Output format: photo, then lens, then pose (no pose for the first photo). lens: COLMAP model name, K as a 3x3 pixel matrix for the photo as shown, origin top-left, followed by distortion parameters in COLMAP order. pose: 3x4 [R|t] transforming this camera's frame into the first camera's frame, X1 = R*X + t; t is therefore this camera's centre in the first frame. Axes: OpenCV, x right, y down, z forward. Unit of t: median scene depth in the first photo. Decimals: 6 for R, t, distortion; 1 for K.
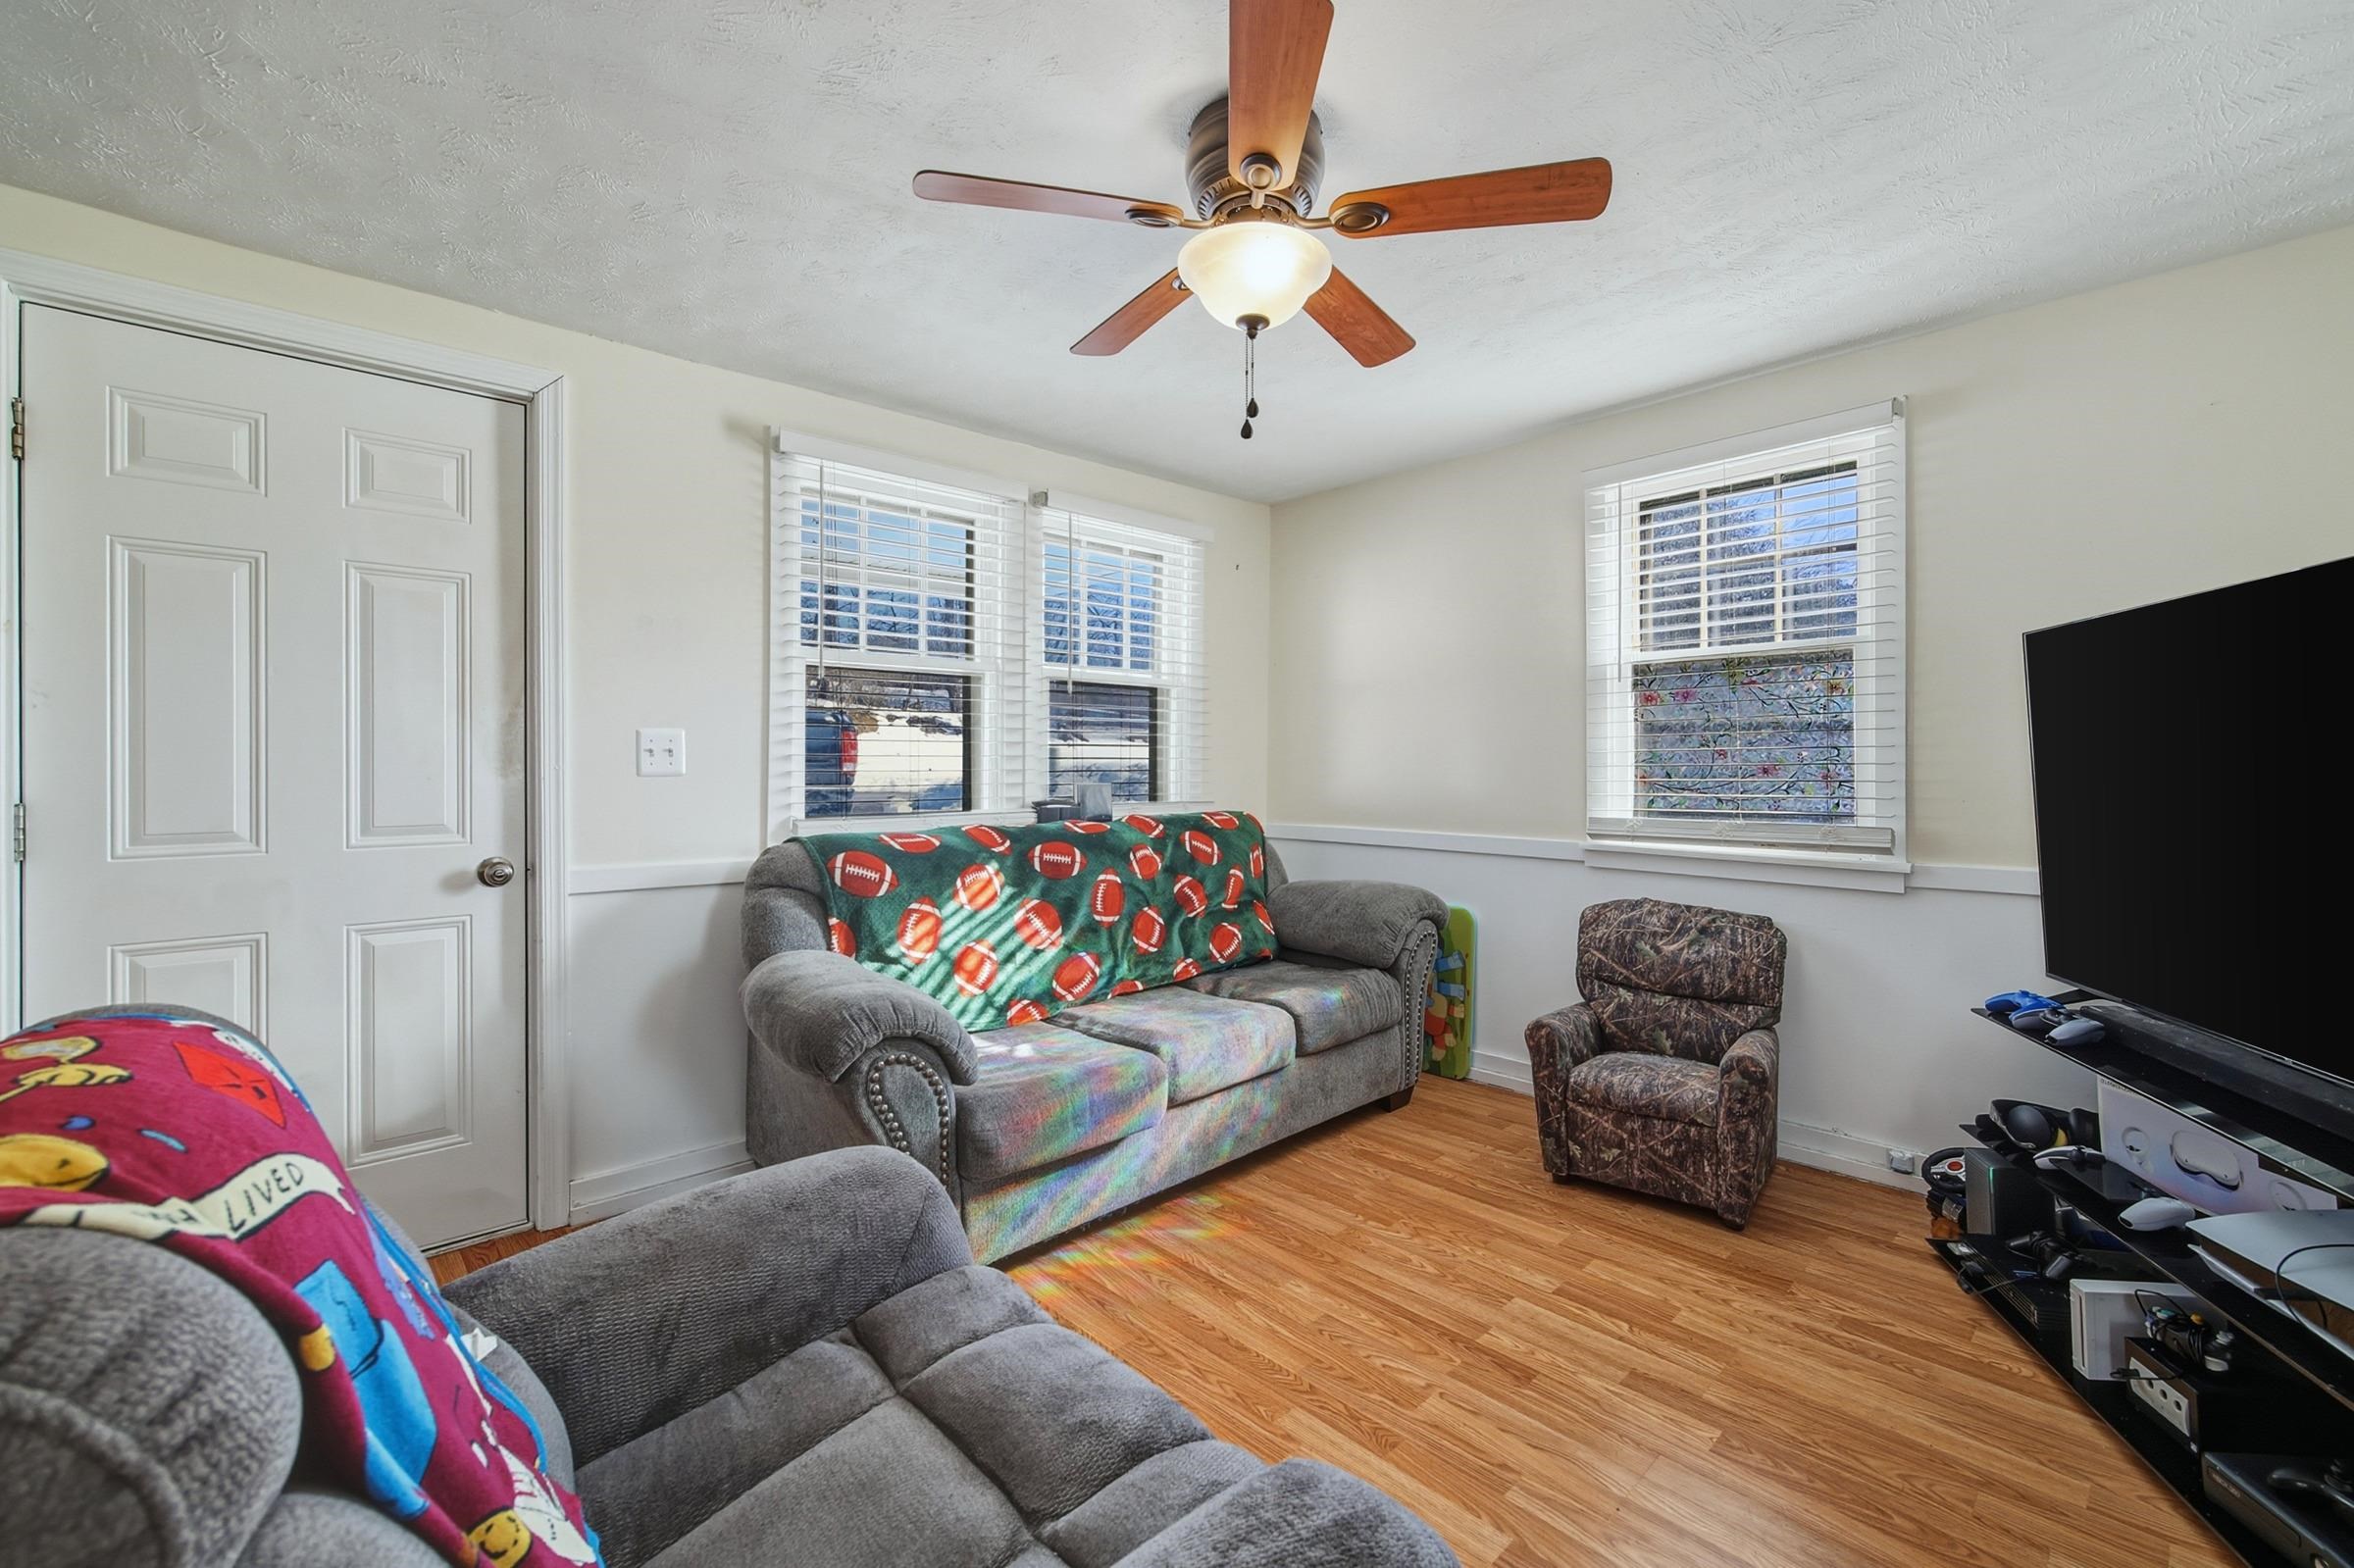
lens RADIAL K [[981.0, 0, 1168.2], [0, 981.0, 767.7], [0, 0, 1]] dist [-0.006501, 0.000385]
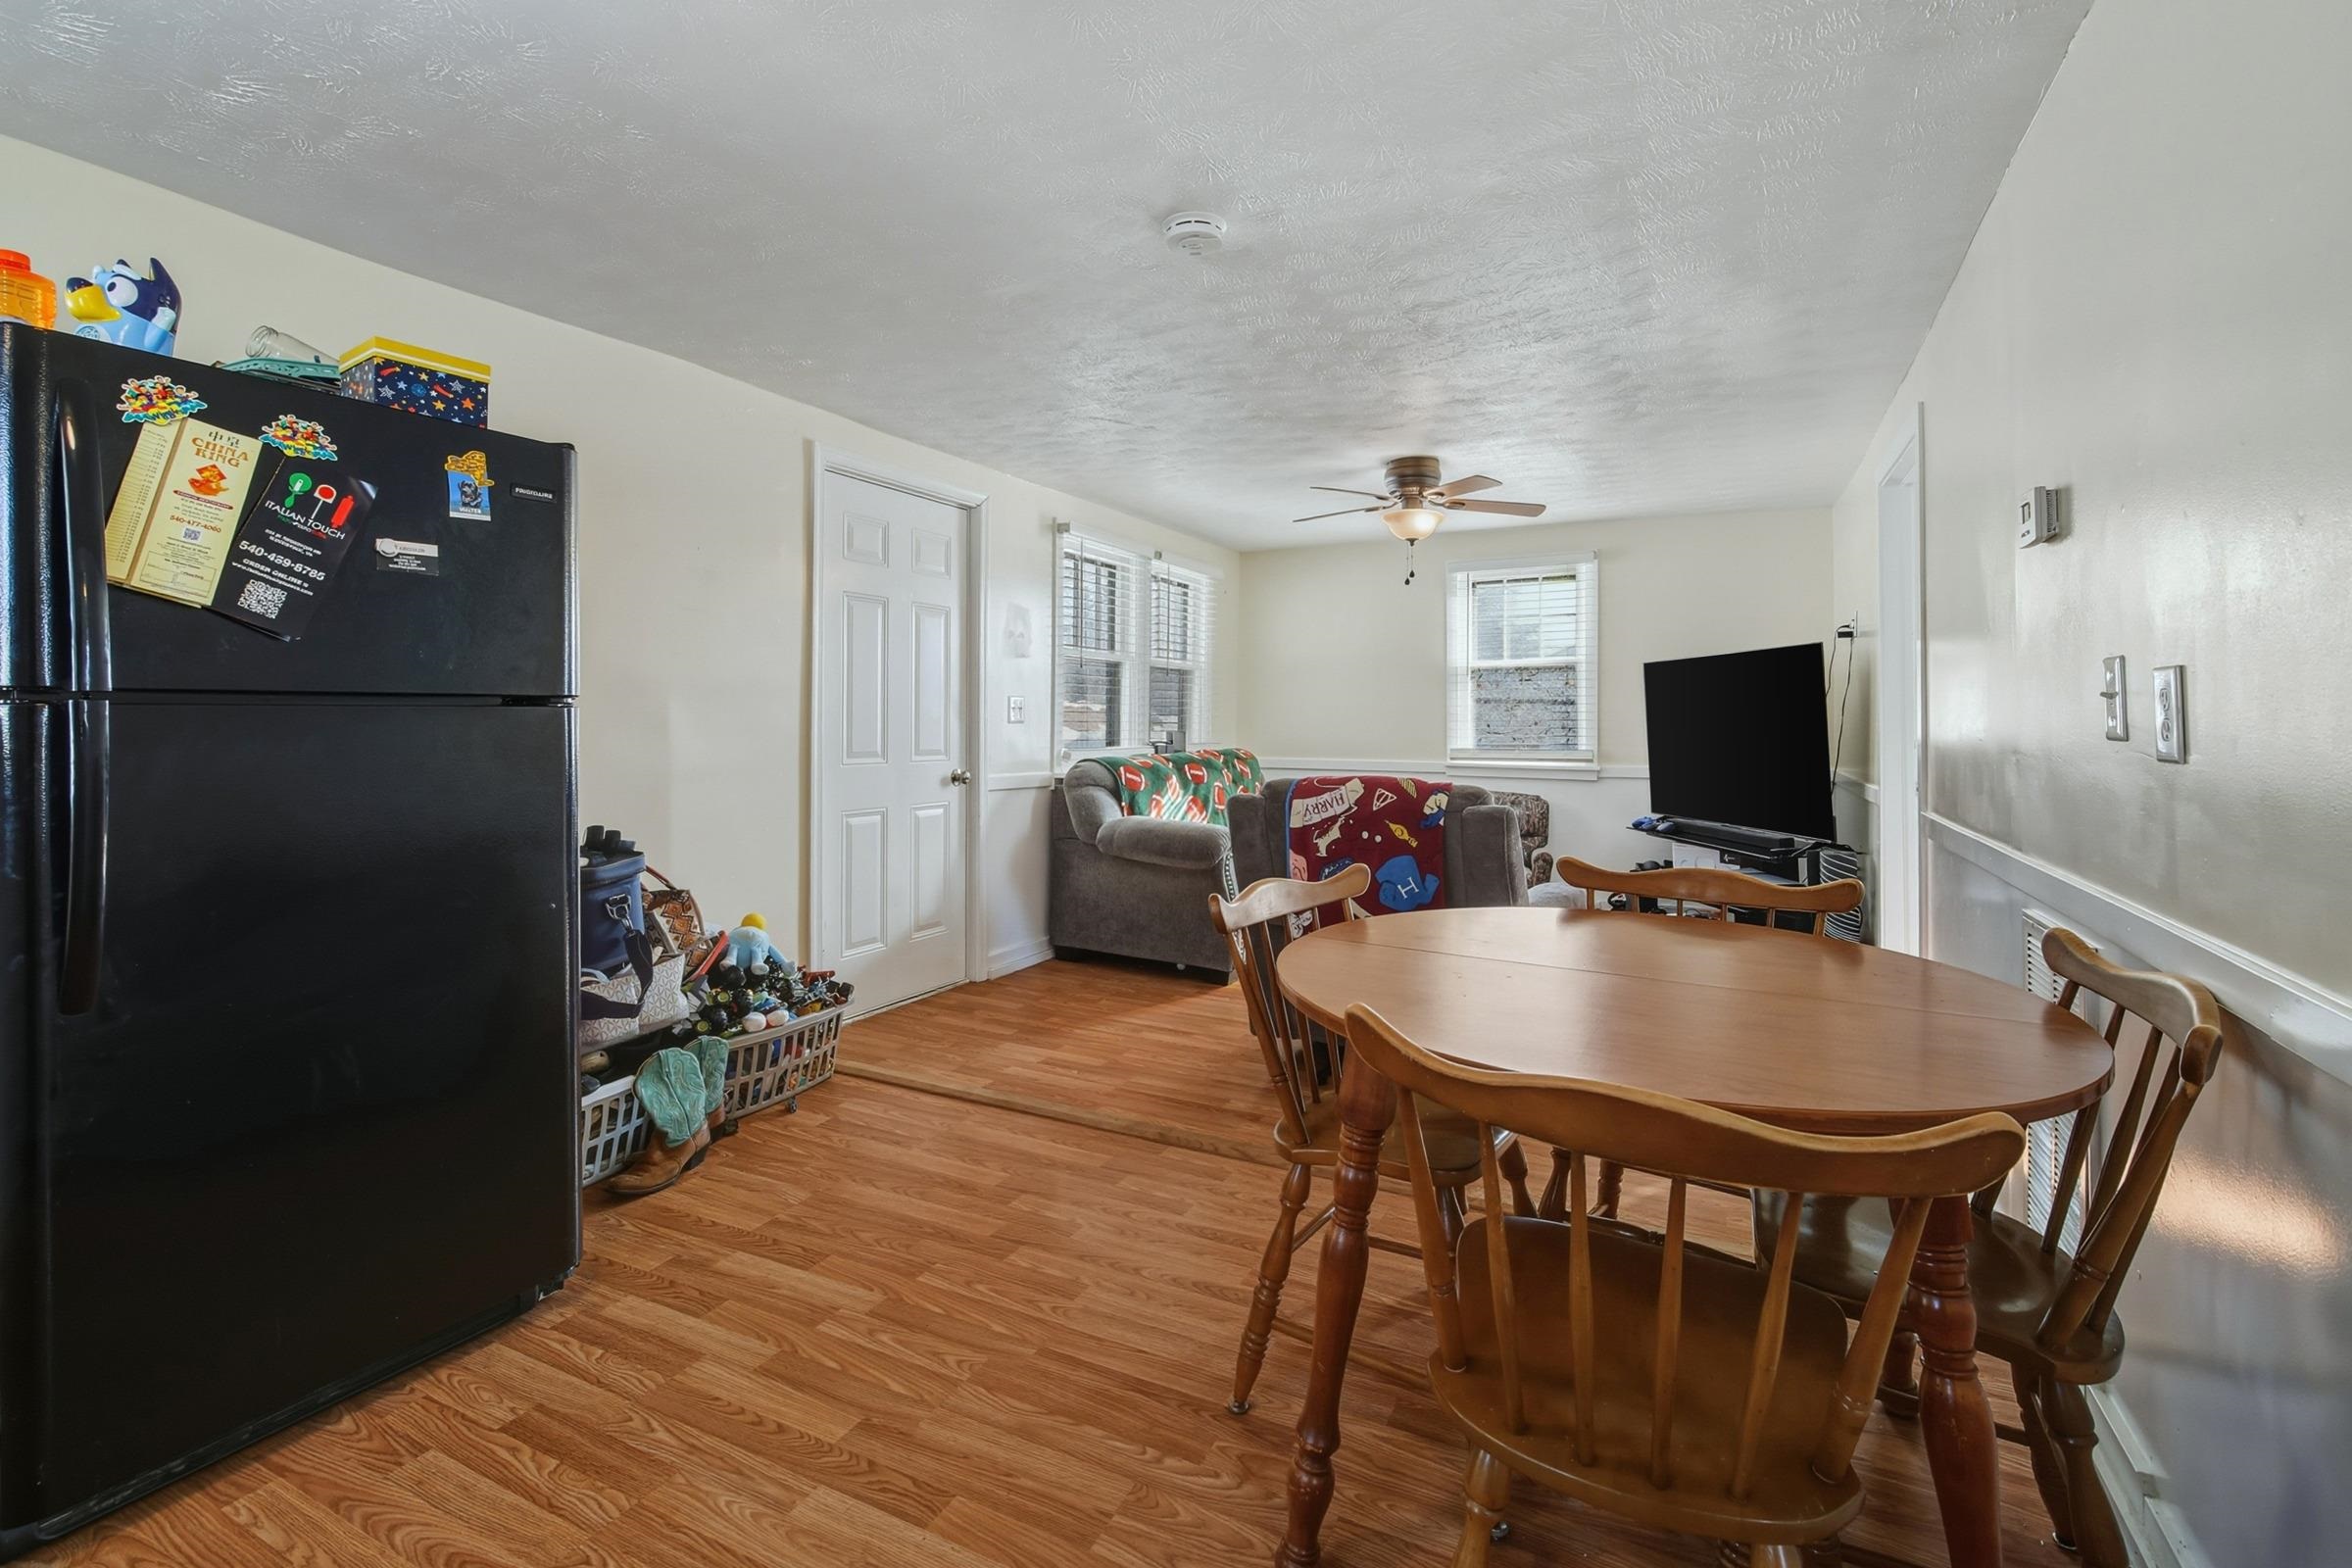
lens RADIAL K [[980.3, 0, 1203.2], [0, 980.3, 724.1], [0, 0, 1]] dist [-0.006501, 0.000385]
pose [[0.940127, 0.004292, 0.340796, -0.808466], [-0.003446, 0.999989, -0.003088, 0.014568], [-0.340806, 0.001728, 0.940132, -0.741261]]
